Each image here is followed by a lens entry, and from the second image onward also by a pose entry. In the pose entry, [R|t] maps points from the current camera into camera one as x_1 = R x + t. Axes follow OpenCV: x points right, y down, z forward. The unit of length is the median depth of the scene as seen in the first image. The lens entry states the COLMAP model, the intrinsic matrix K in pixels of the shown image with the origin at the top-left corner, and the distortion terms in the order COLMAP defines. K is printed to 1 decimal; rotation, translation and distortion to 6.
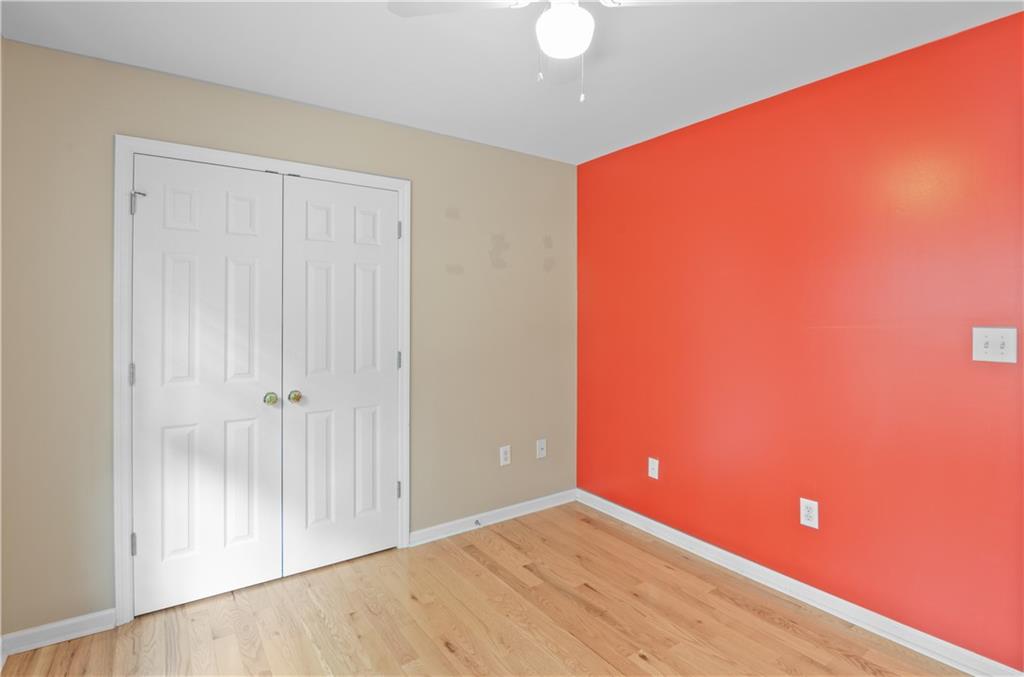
lens RADIAL K [[512.6, 0, 487.9], [0, 512.6, 320.4], [0, 0, 1]] dist [-0.015585, -0.001395]
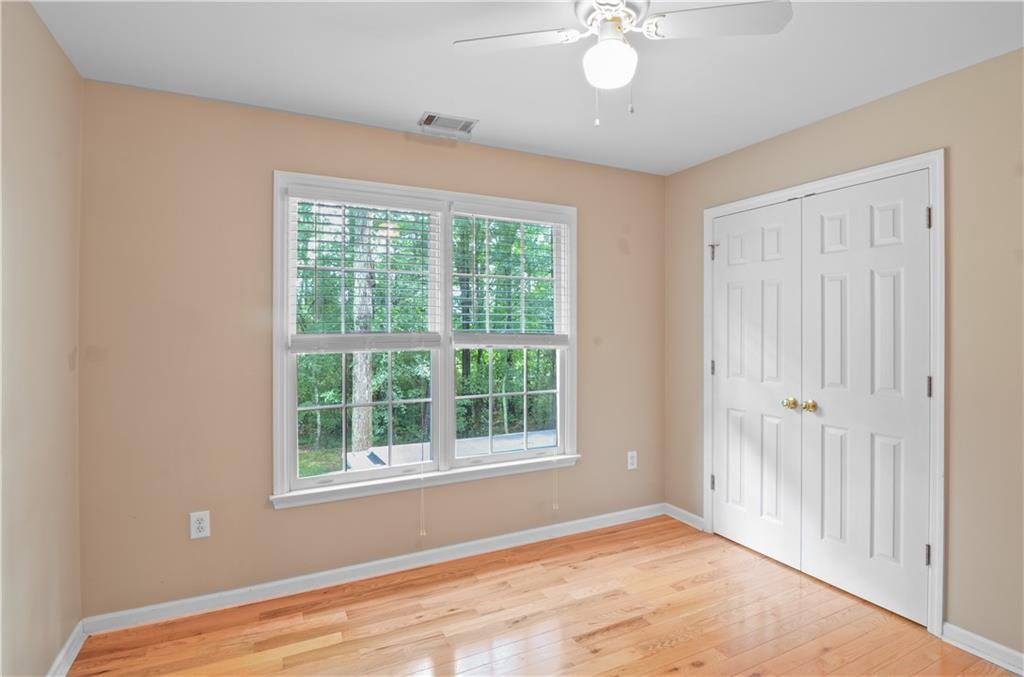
lens RADIAL K [[512.6, 0, 542.6], [0, 512.6, 335.1], [0, 0, 1]] dist [-0.015585, -0.001395]
pose [[-0.091679, 0.015560, -0.995667, 0.672888], [-0.011956, 0.999789, 0.016725, -0.006389], [0.995717, 0.013437, -0.091473, 0.518031]]
